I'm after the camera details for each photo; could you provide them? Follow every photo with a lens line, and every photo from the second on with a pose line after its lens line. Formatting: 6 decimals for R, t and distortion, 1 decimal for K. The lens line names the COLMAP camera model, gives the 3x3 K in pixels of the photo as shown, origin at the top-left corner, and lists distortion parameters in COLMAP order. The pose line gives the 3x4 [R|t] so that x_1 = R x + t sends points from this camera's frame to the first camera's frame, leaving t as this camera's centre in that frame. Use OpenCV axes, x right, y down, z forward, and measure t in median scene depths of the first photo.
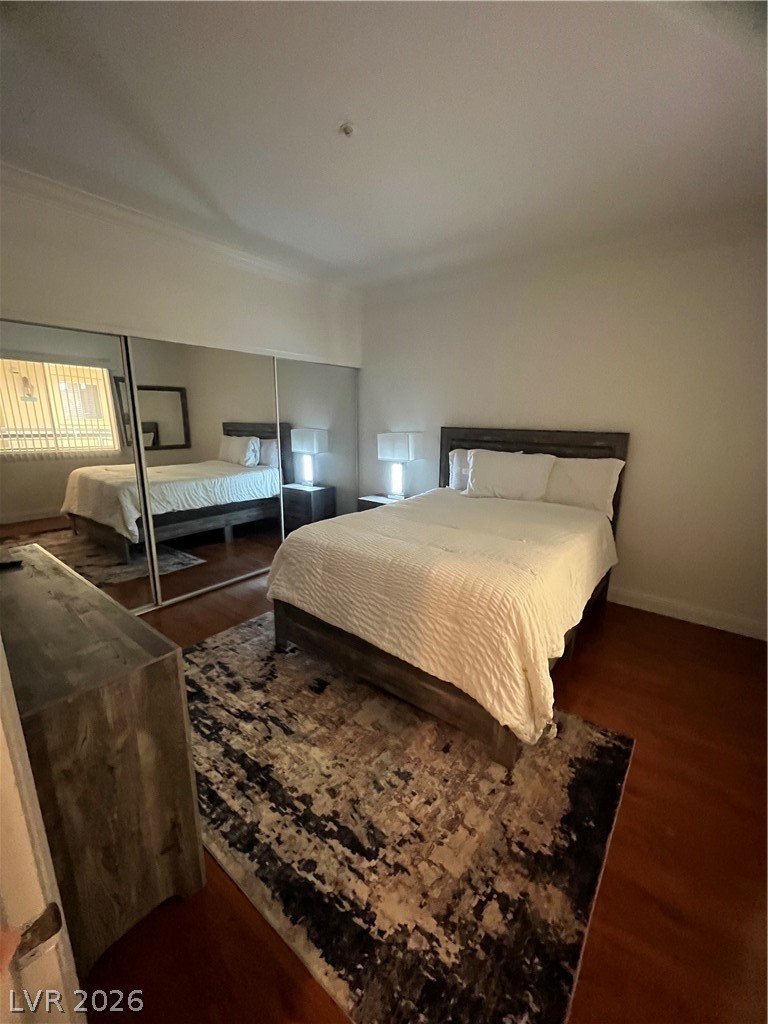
lens RADIAL K [[414.1, 0, 379.5], [0, 414.1, 512.1], [0, 0, 1]] dist [-0.005026, -0.000813]
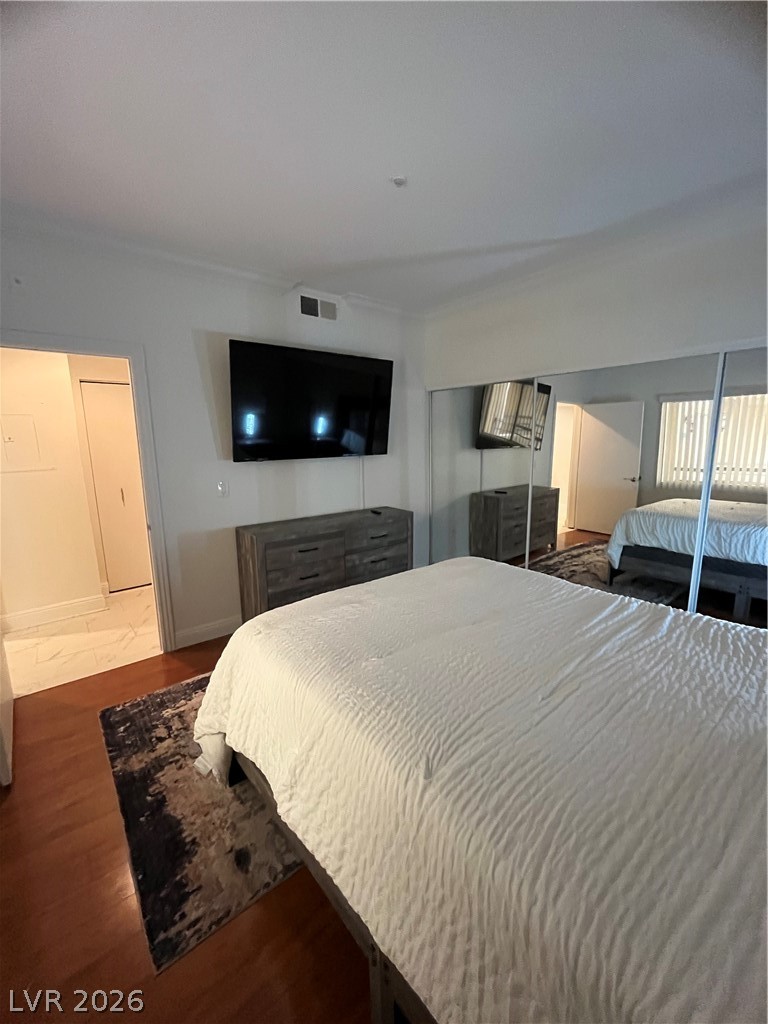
lens RADIAL K [[414.1, 0, 380.5], [0, 414.1, 512.8], [0, 0, 1]] dist [-0.005026, -0.000813]
pose [[-0.222275, 0.151358, -0.963164, 1.339460], [-0.215756, 0.955749, 0.199983, -0.356114], [0.950812, 0.252260, -0.179782, 1.645815]]
